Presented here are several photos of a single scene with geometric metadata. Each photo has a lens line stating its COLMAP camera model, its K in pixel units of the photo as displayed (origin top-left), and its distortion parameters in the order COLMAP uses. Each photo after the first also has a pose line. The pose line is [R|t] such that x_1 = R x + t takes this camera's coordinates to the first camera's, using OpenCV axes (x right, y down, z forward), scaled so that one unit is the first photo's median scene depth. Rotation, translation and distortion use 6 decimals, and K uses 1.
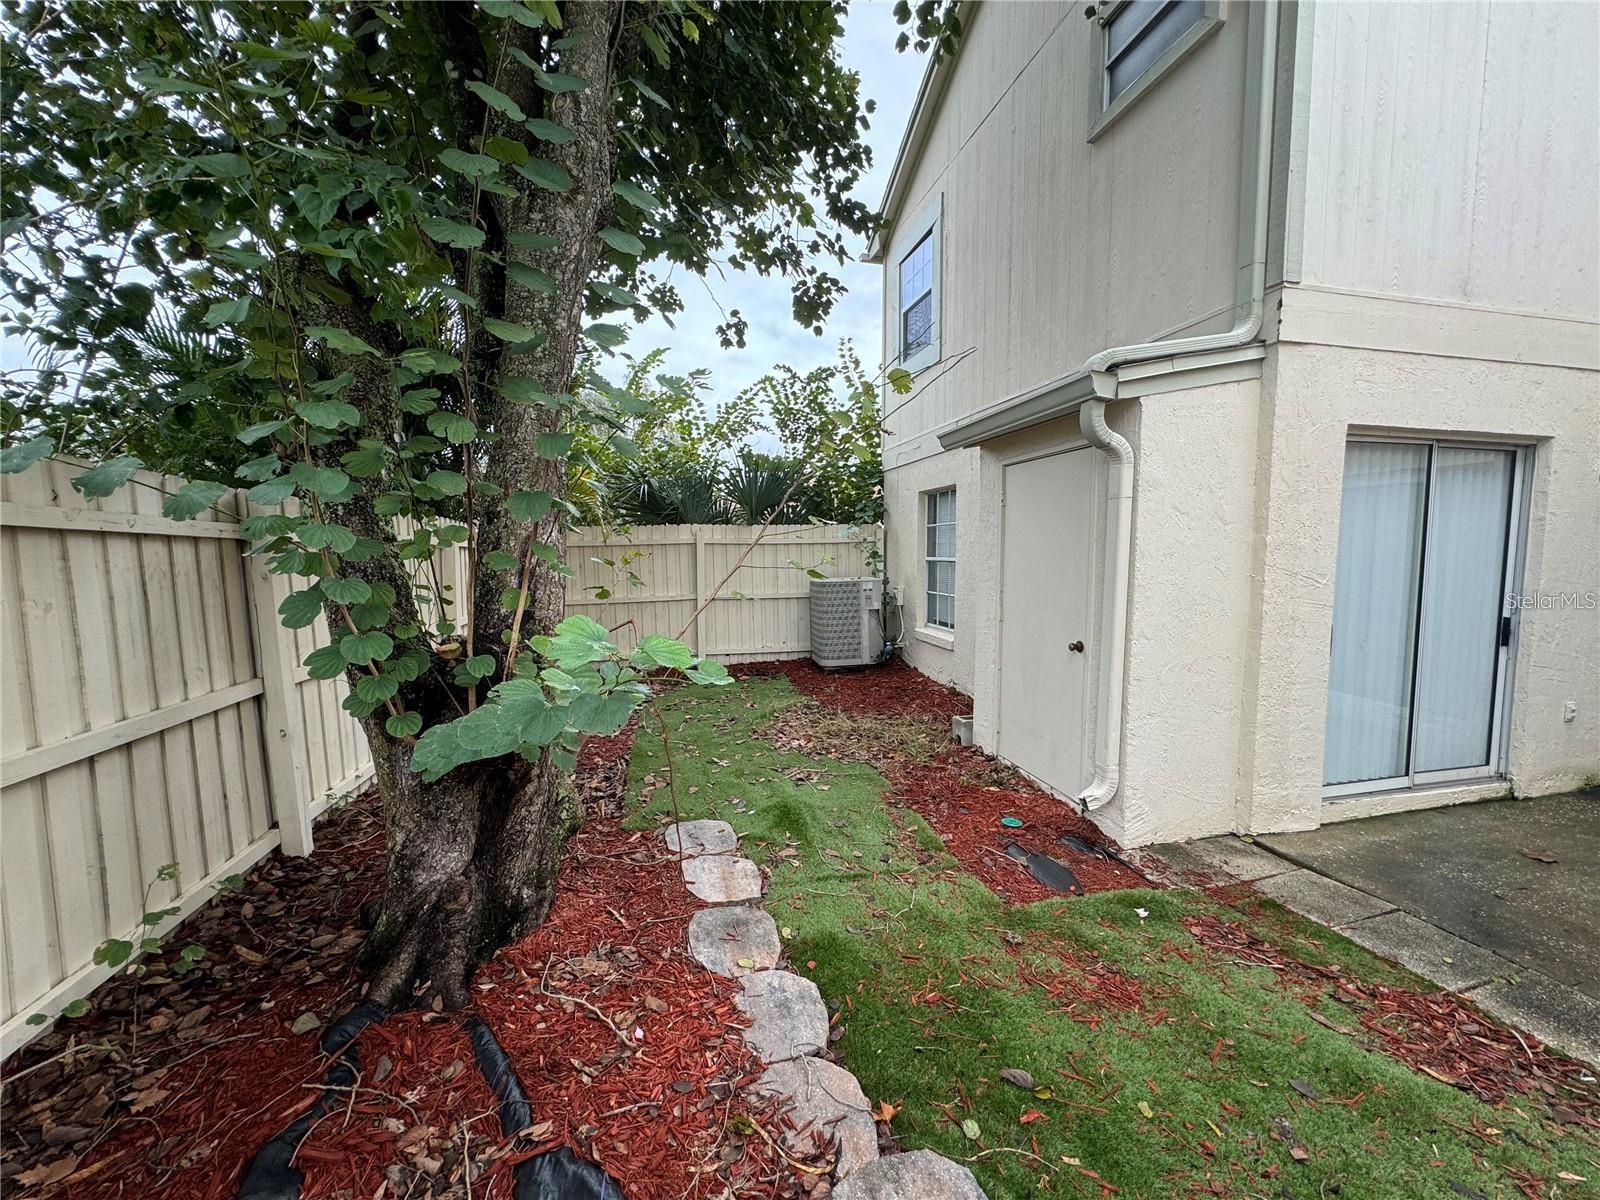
lens RADIAL K [[637.7, 0, 796.6], [0, 637.7, 595.2], [0, 0, 1]] dist [0.000541, 0.000348]
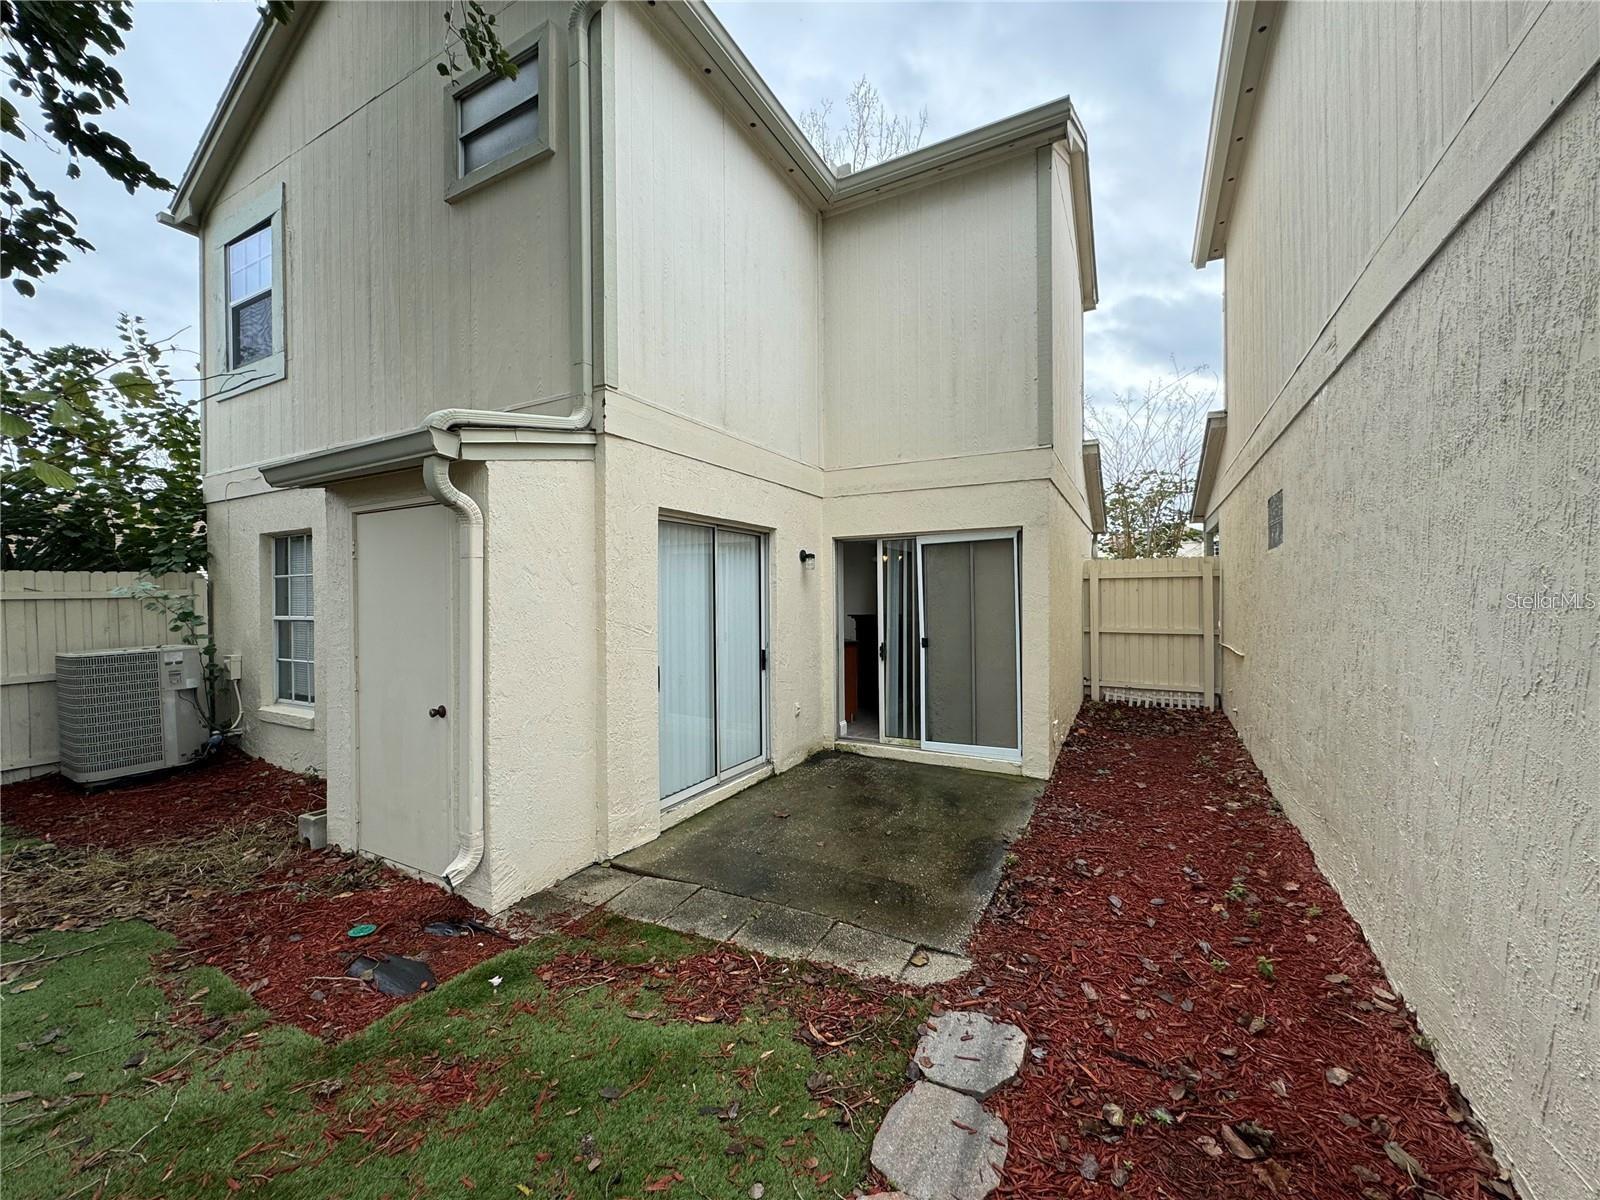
lens RADIAL K [[637.7, 0, 796.6], [0, 637.7, 595.2], [0, 0, 1]] dist [0.000541, 0.000348]
pose [[0.670931, -0.003211, 0.741512, 0.101618], [0.060415, 0.996903, -0.050348, -0.012376], [-0.739054, 0.078578, 0.669047, -0.033922]]
